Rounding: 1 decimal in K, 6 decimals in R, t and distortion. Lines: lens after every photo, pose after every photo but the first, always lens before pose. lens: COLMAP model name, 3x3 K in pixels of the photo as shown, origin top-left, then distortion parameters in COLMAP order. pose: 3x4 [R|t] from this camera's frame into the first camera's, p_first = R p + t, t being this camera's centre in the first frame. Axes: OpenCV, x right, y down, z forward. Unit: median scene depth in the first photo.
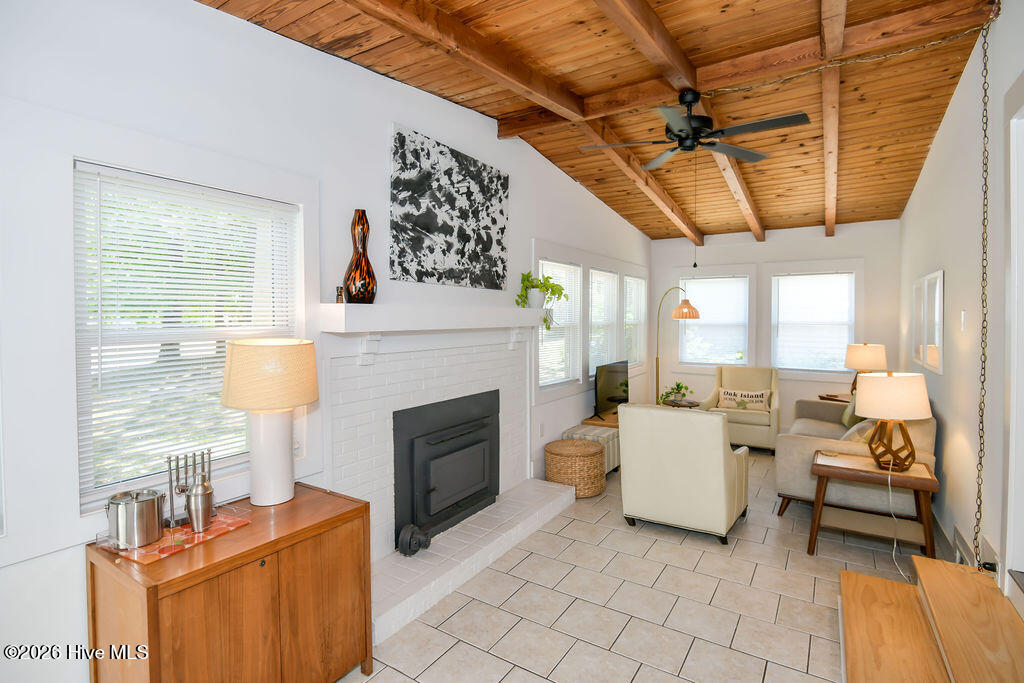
lens RADIAL K [[509.3, 0, 510.7], [0, 509.3, 342.6], [0, 0, 1]] dist [-0.010812, -0.006419]
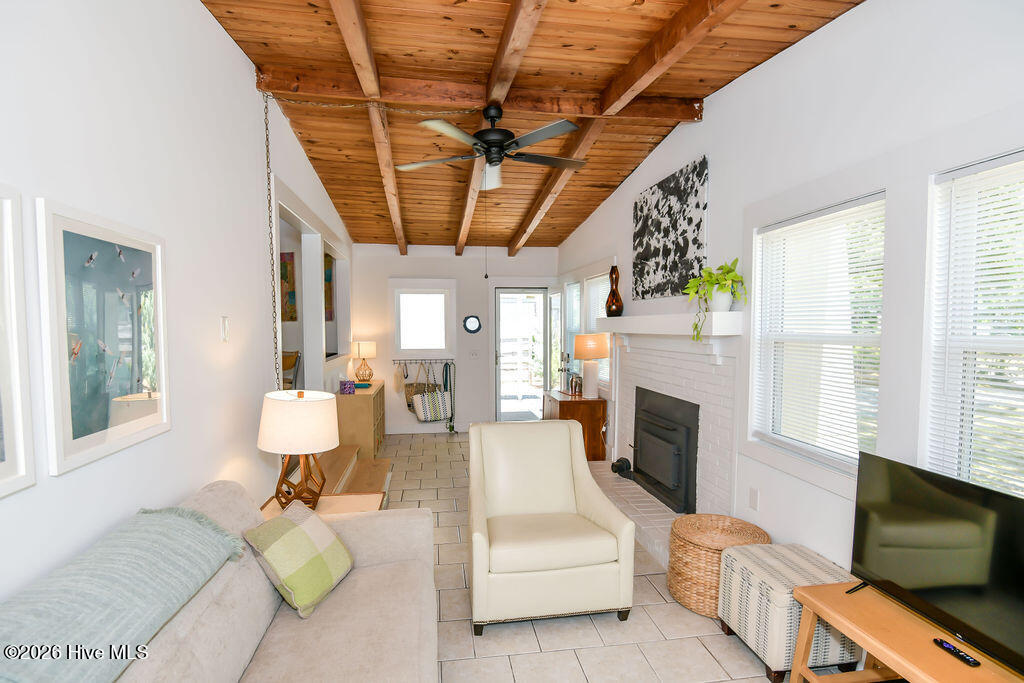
lens RADIAL K [[509.3, 0, 510.7], [0, 509.3, 342.6], [0, 0, 1]] dist [-0.010812, -0.006419]
pose [[-0.751958, 0.034873, -0.658288, 0.909728], [-0.017572, 0.997185, 0.072898, -0.086675], [0.658977, 0.066384, -0.749228, 1.634552]]
